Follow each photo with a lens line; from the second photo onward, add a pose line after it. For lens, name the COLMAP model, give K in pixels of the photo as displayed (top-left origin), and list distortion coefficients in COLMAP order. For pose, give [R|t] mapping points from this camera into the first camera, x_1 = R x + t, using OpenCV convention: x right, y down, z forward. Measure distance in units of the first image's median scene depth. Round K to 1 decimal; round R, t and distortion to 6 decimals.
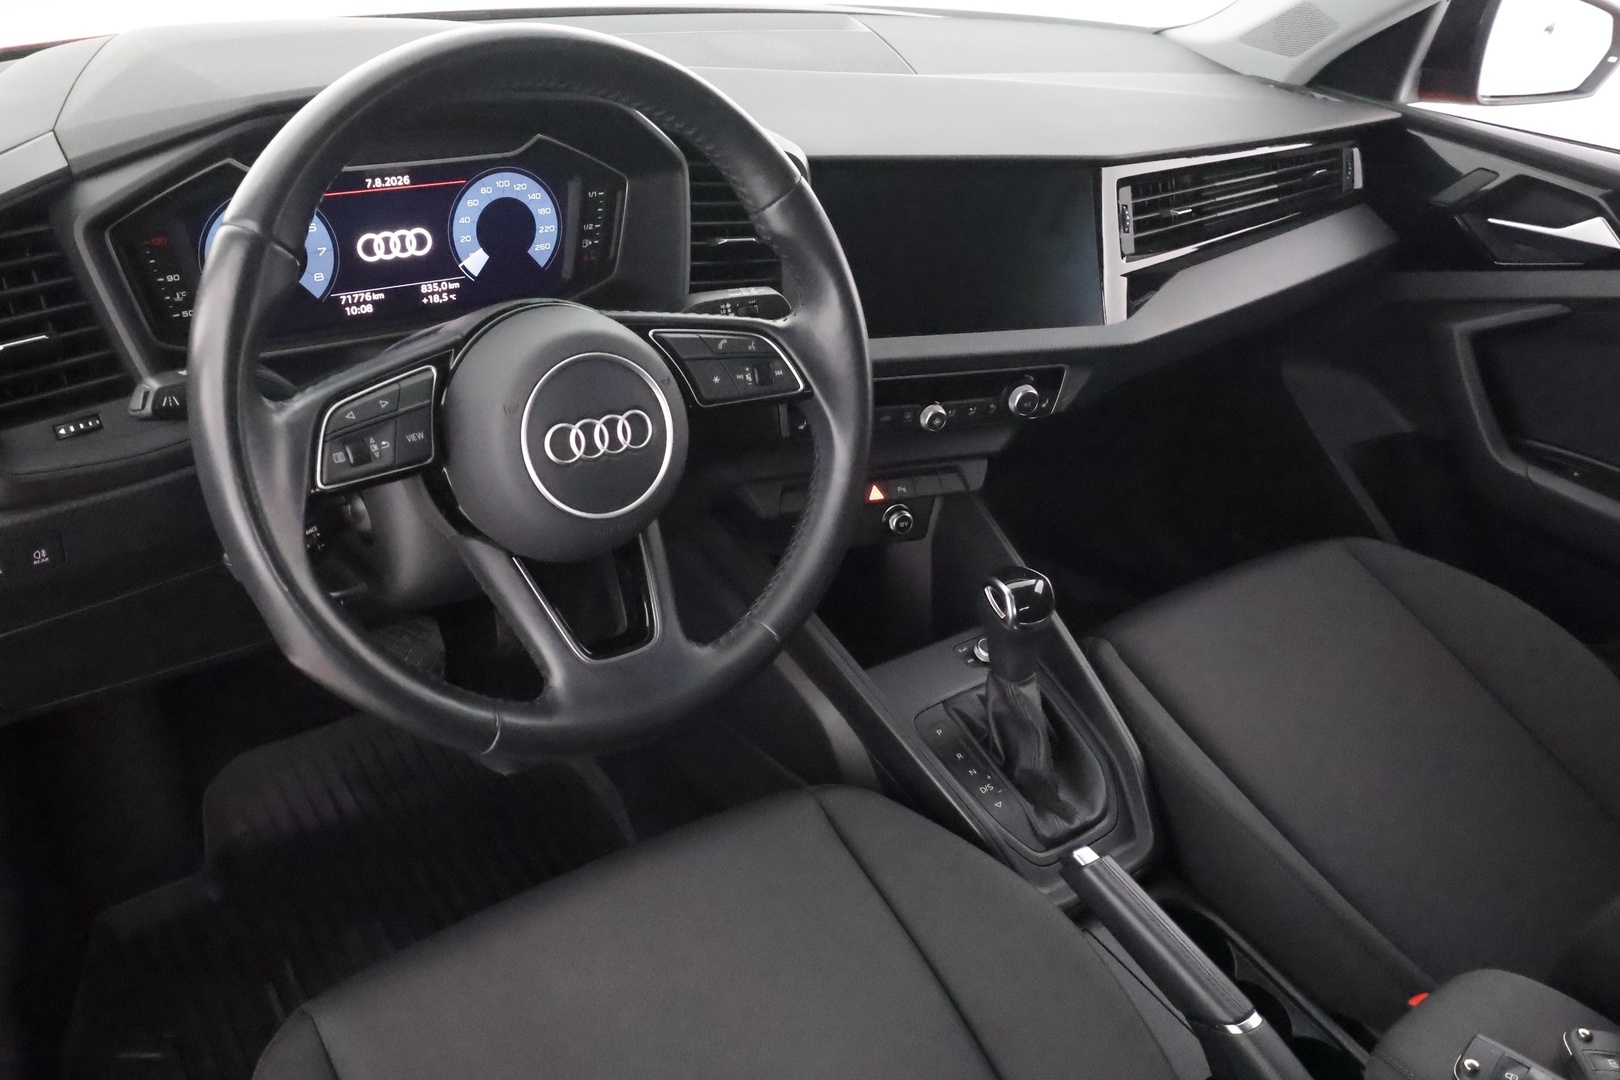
lens RADIAL K [[1291.9, 0, 764.7], [0, 1291.9, 535.7], [0, 0, 1]] dist [-0.001983, 0.009555]
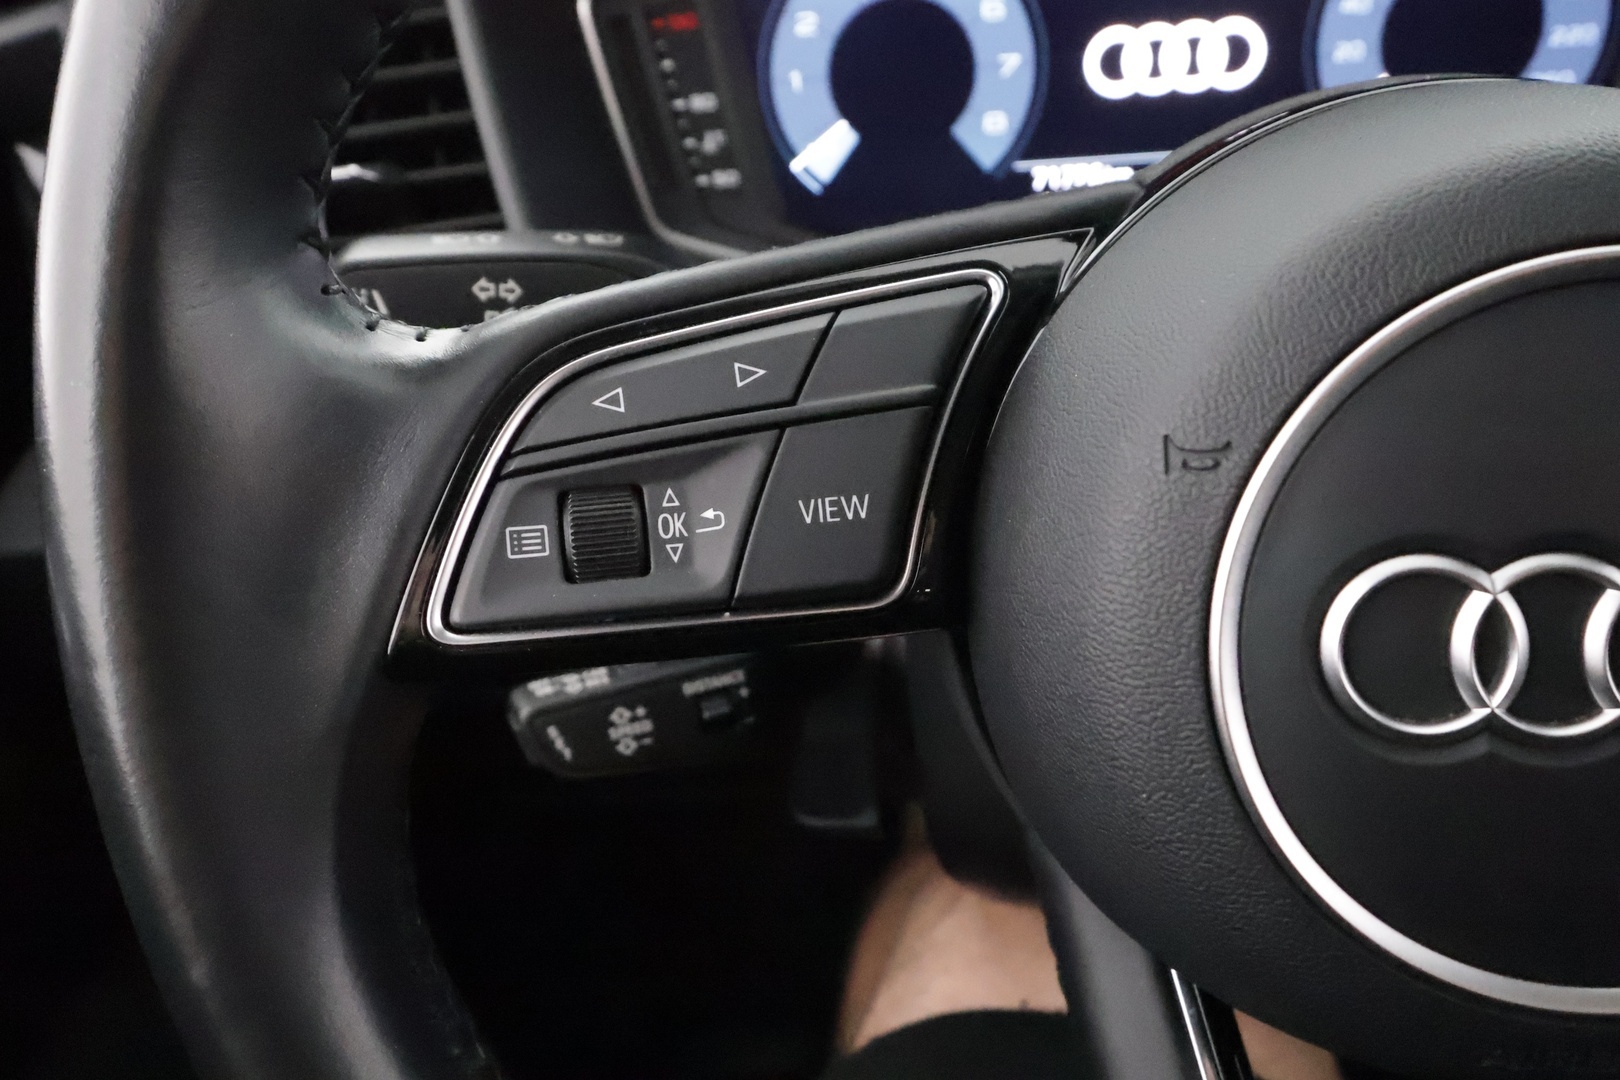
lens RADIAL K [[1291.9, 0, 764.7], [0, 1291.9, 535.7], [0, 0, 1]] dist [-0.001983, 0.009555]
pose [[0.750804, 0.192848, -0.631746, -0.077253], [-0.197683, 0.978196, 0.063667, -0.063174], [0.630250, 0.077084, 0.772556, 0.572901]]
